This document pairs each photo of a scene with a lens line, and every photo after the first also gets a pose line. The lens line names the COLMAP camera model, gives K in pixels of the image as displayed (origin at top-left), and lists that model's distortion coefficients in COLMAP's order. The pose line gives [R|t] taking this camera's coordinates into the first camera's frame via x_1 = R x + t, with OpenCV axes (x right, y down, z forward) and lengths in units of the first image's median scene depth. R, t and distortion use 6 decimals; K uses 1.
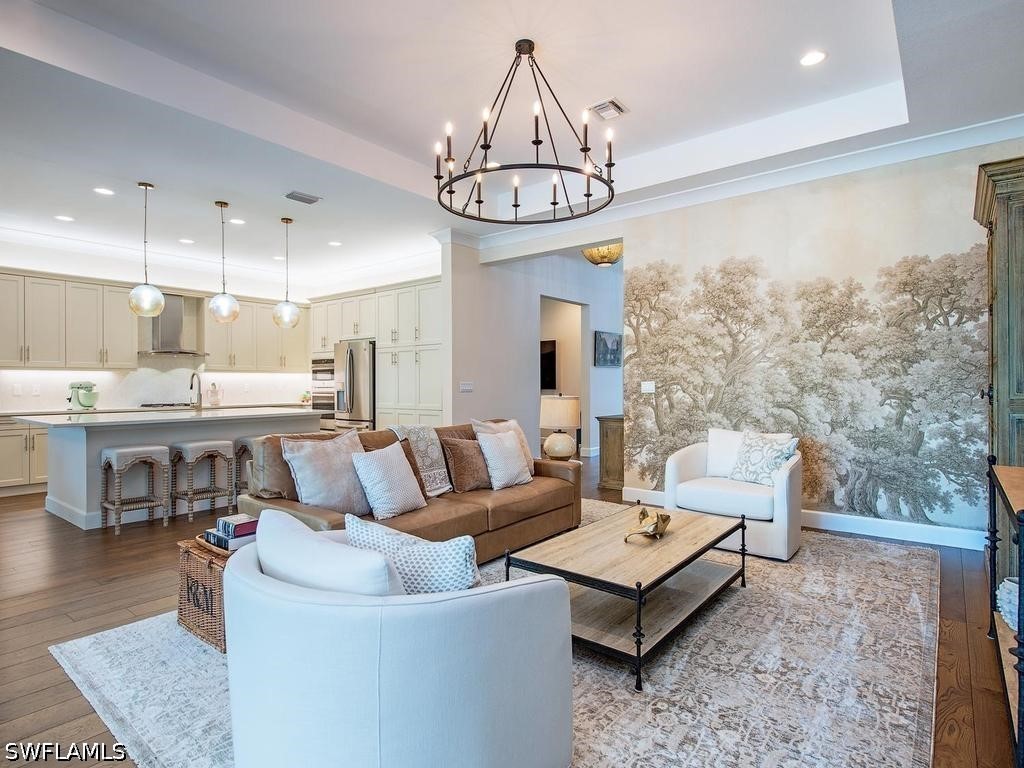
lens RADIAL K [[544.5, 0, 512.0], [0, 544.5, 384.0], [0, 0, 1]] dist [-0.010898, 0.000298]
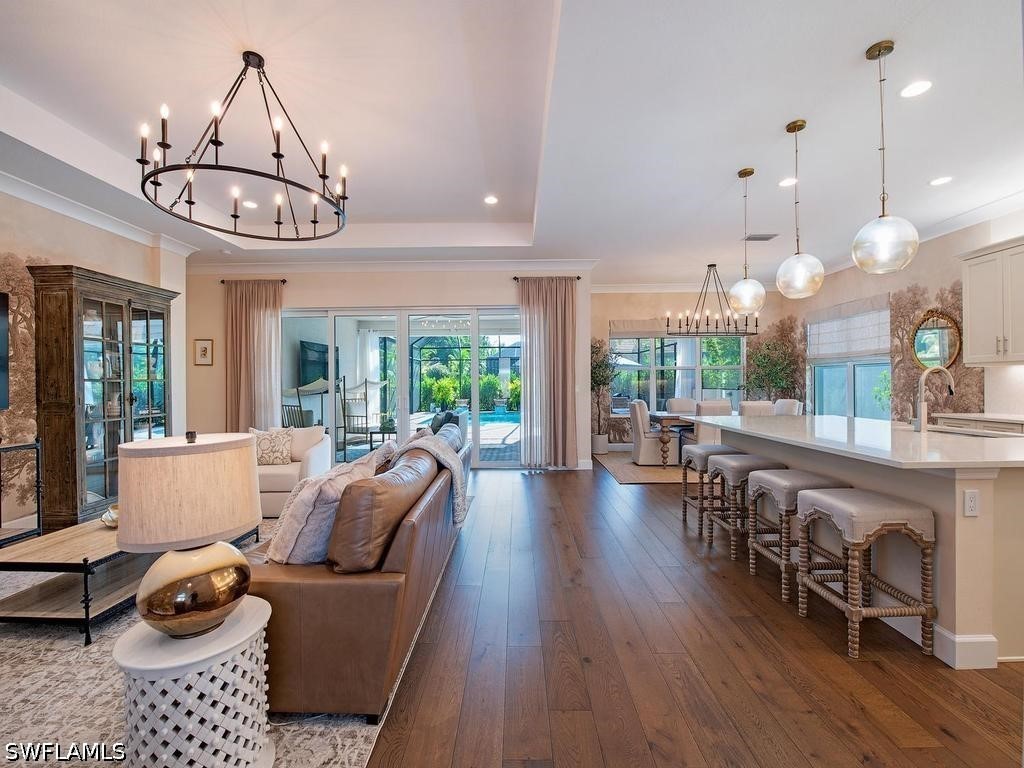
lens RADIAL K [[431.2, 0, 512.0], [0, 431.2, 384.0], [0, 0, 1]] dist [-0.014008, 0.000029]
pose [[-0.790692, 0.012364, -0.612089, 0.061031], [0.011393, 0.999920, 0.005480, -0.008524], [0.612108, -0.002640, -0.790770, 0.874147]]
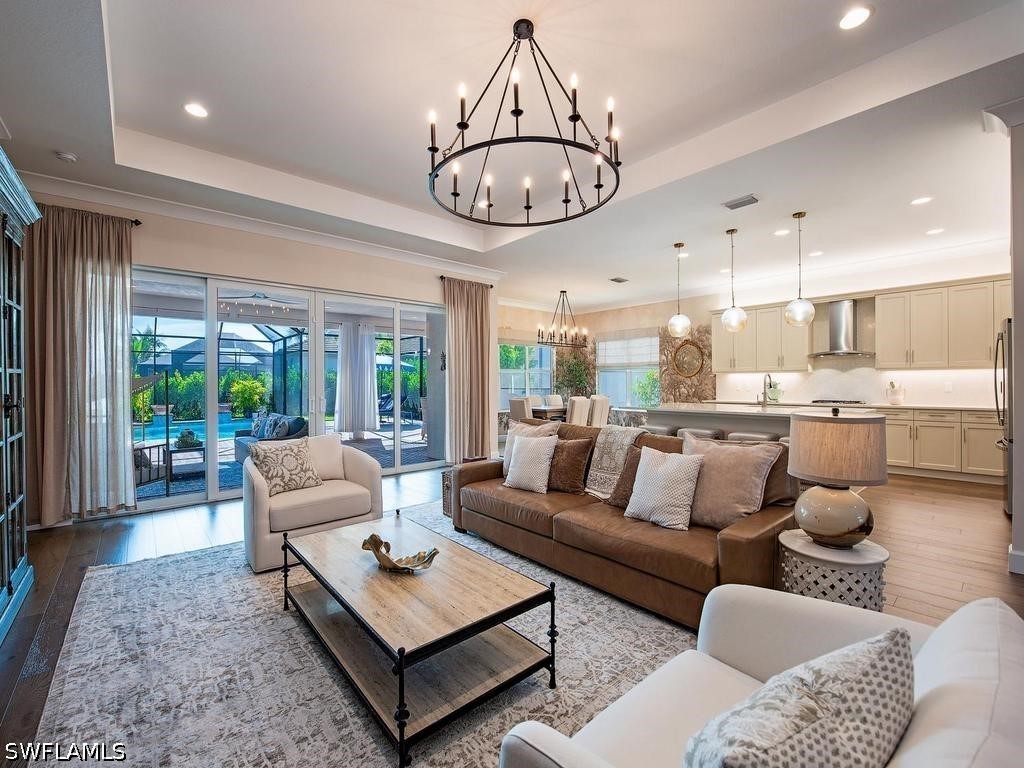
lens RADIAL K [[436.9, 0, 512.0], [0, 436.9, 384.0], [0, 0, 1]] dist [-0.015475, -0.000252]
pose [[-0.181584, 0.007018, -0.983350, 0.349474], [0.005229, 0.999967, 0.006171, -0.006378], [0.983362, -0.004021, -0.181615, 0.507493]]
